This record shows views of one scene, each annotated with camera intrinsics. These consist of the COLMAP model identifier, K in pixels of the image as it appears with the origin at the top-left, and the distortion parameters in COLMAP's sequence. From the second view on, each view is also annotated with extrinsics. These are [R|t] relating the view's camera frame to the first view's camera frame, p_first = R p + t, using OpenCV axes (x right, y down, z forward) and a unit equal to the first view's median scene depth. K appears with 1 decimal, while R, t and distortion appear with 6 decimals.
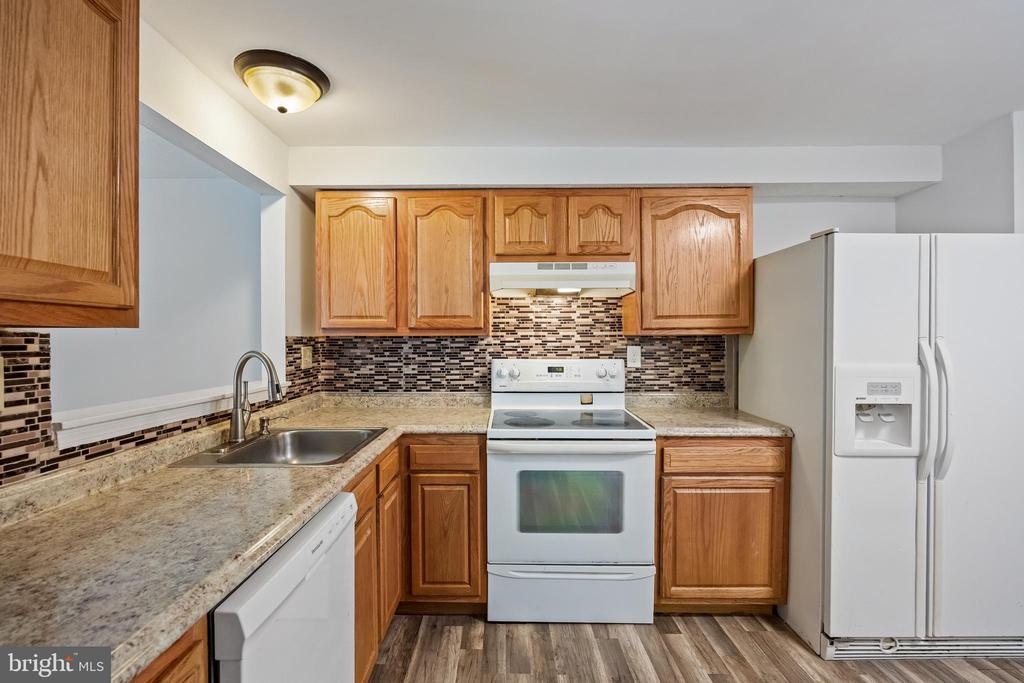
lens RADIAL K [[468.8, 0, 504.9], [0, 468.8, 340.1], [0, 0, 1]] dist [-0.011598, 0.000085]
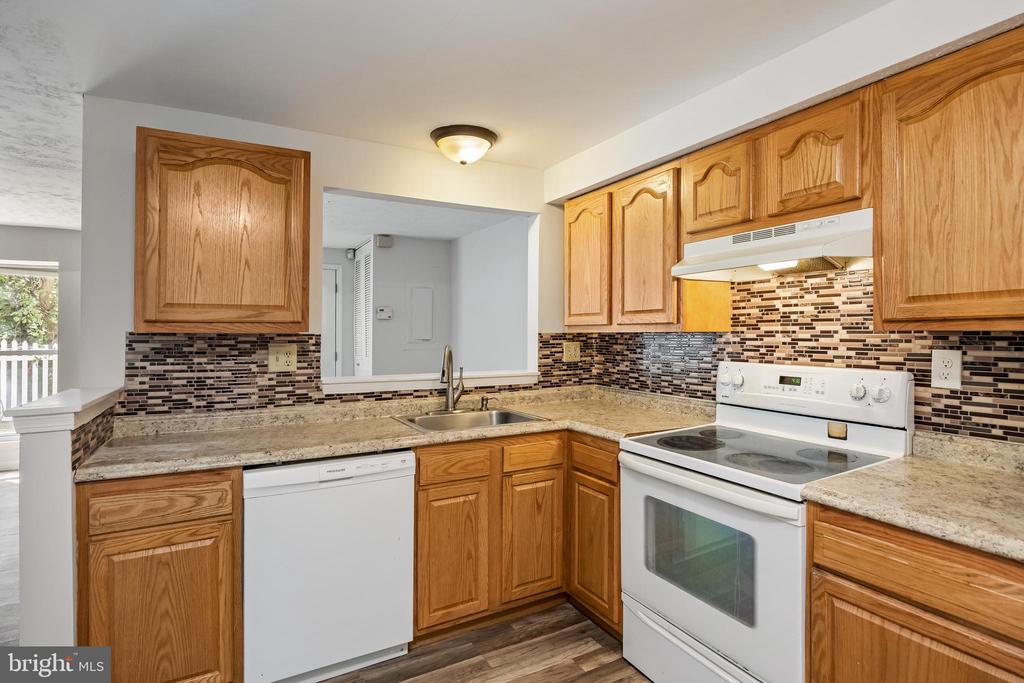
lens RADIAL K [[523.4, 0, 516.3], [0, 523.4, 324.9], [0, 0, 1]] dist [-0.017106, 0.003424]
pose [[0.493063, -0.012251, -0.869907, 0.624150], [0.001869, 0.999913, -0.013023, -0.011076], [0.869991, 0.004795, 0.493043, 0.287498]]
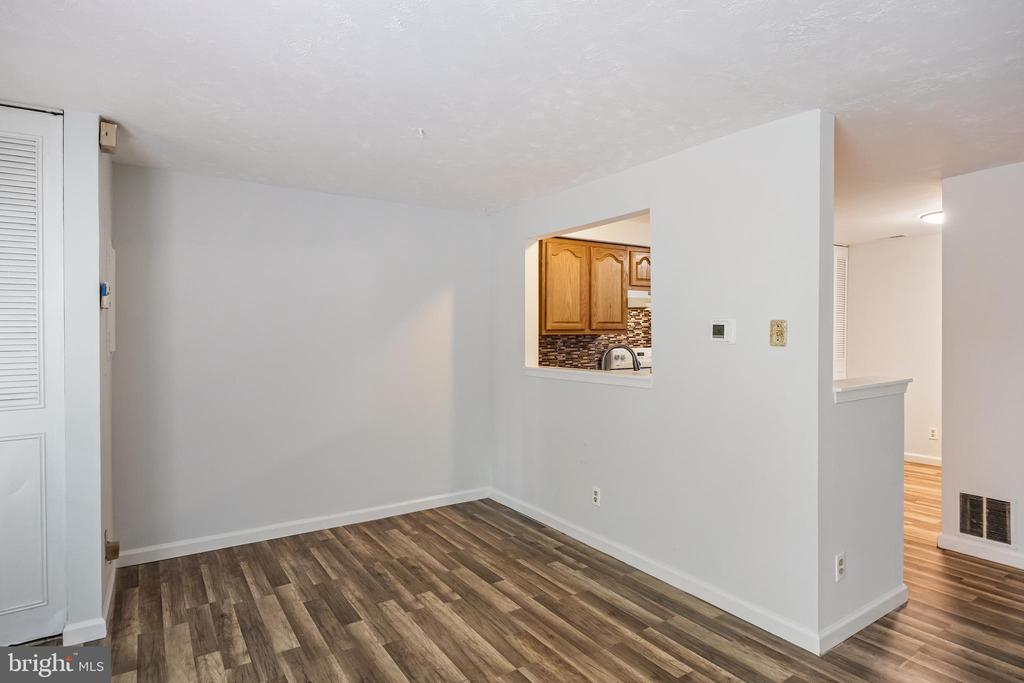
lens RADIAL K [[560.1, 0, 520.5], [0, 560.1, 332.7], [0, 0, 1]] dist [-0.014930, 0.000625]
pose [[0.830950, -0.001648, 0.556345, -1.433186], [0.004156, 0.999986, -0.003247, -0.008913], [-0.556332, 0.005010, 0.830945, -0.423222]]
